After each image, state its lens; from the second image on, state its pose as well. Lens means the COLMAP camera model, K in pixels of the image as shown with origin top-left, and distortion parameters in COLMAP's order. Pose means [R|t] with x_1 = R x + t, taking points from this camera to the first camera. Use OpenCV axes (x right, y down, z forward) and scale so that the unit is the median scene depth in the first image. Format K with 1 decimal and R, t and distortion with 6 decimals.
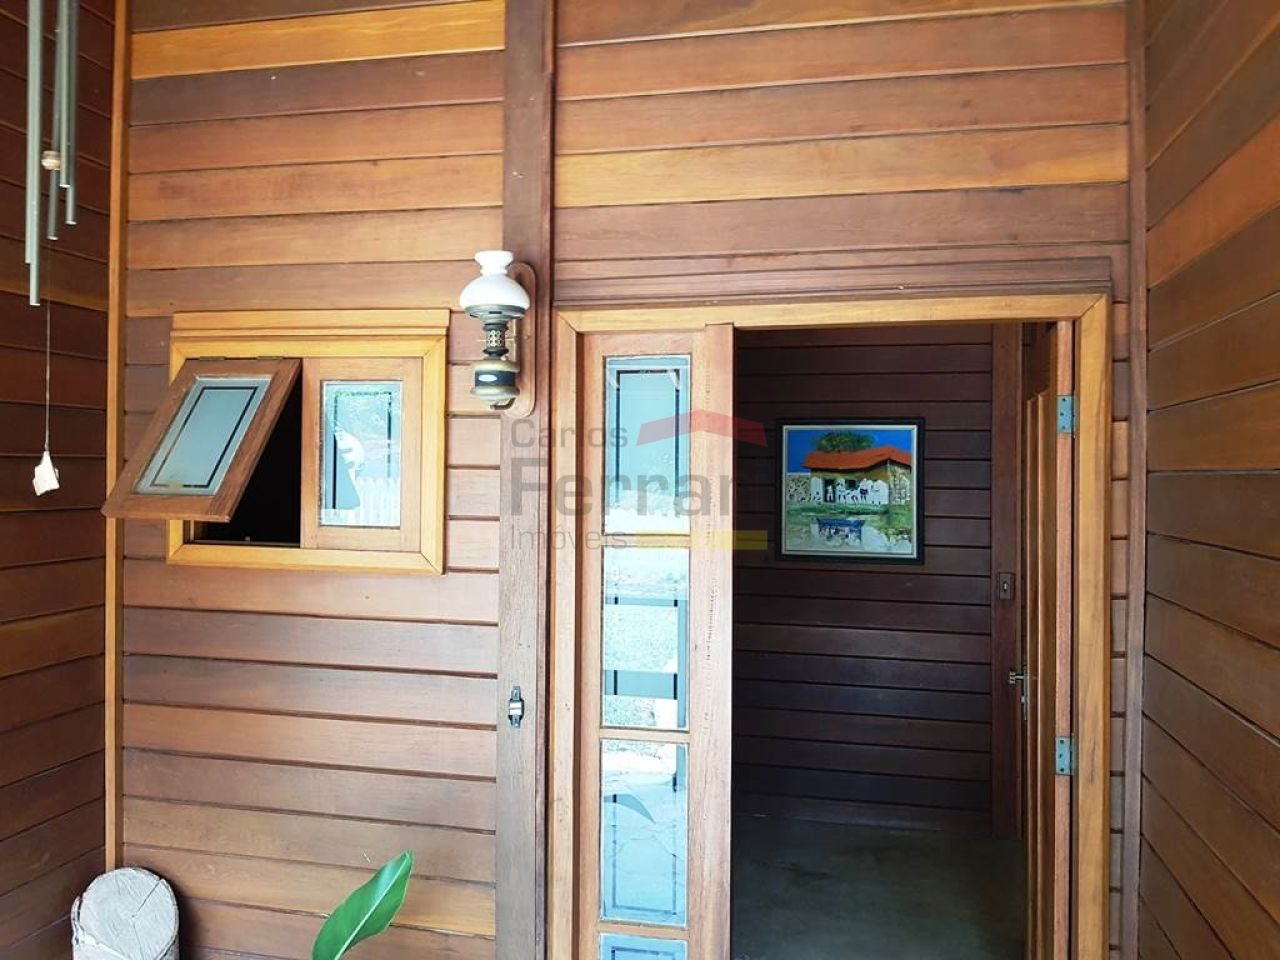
lens RADIAL K [[1020.1, 0, 627.1], [0, 1020.1, 459.3], [0, 0, 1]] dist [0.059671, -0.083143]
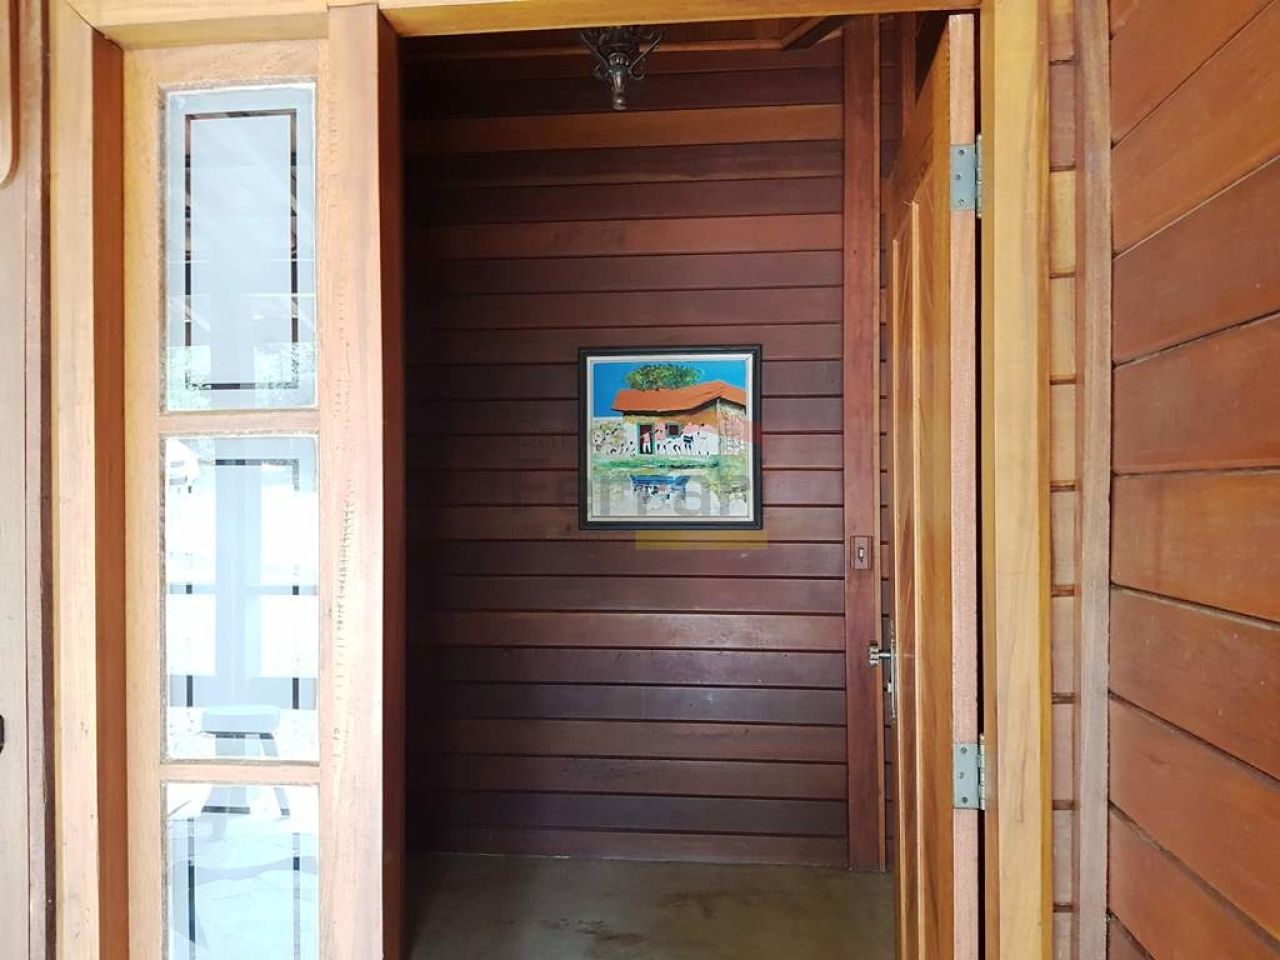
lens RADIAL K [[1020.1, 0, 610.5], [0, 1020.1, 477.9], [0, 0, 1]] dist [0.059671, -0.083143]
pose [[0.993242, -0.012105, 0.115426, 0.136956], [0.011916, 0.999926, 0.002322, 0.099999], [-0.115445, -0.000931, 0.993313, 0.382052]]
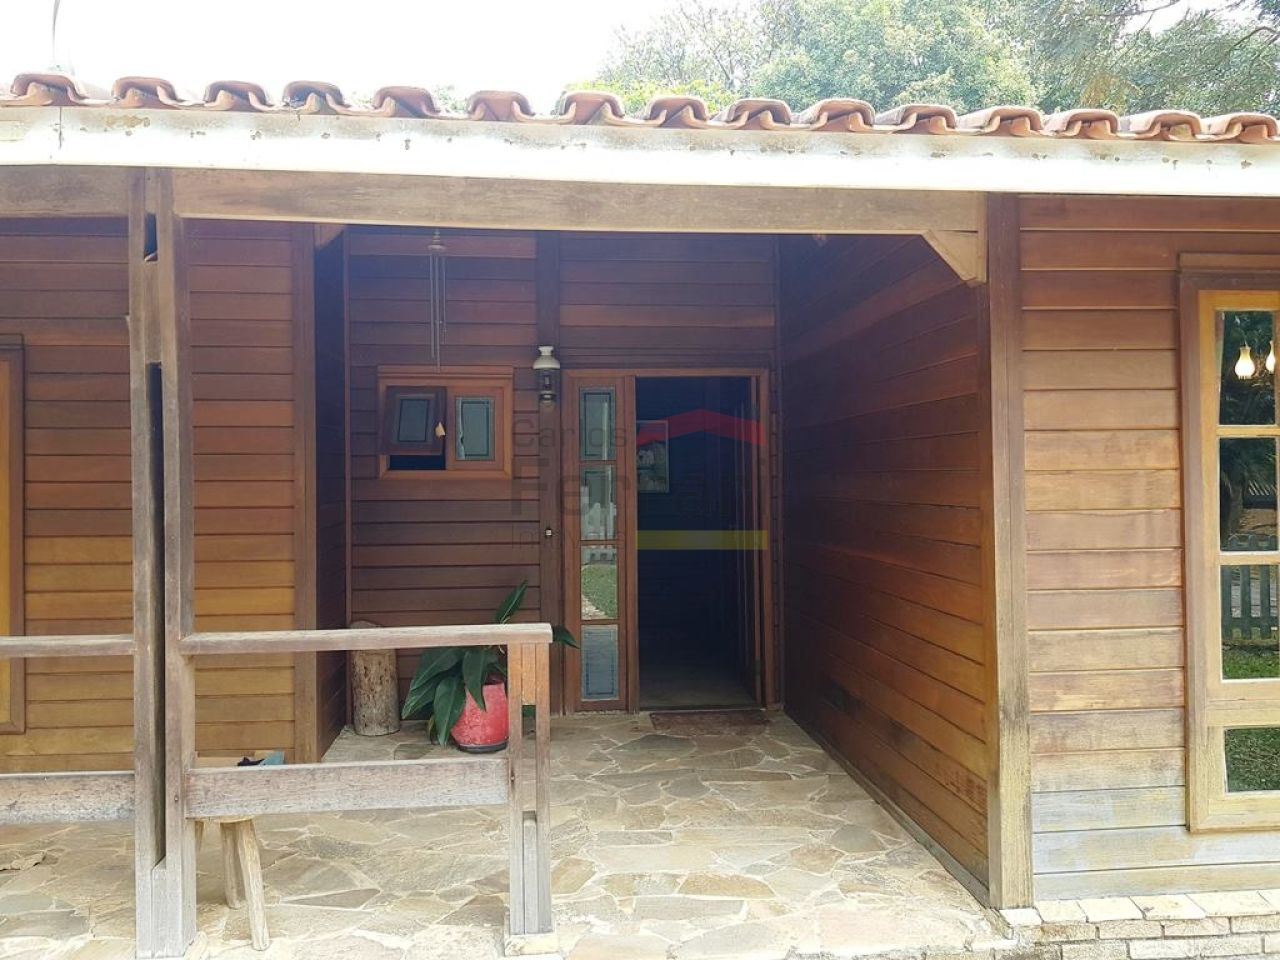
lens RADIAL K [[1020.1, 0, 607.7], [0, 1020.1, 462.6], [0, 0, 1]] dist [0.059671, -0.083143]
pose [[0.952544, -0.013187, 0.304114, -0.644650], [0.014867, 0.999884, -0.003209, 0.078644], [-0.304037, 0.007578, 0.952630, -1.218464]]
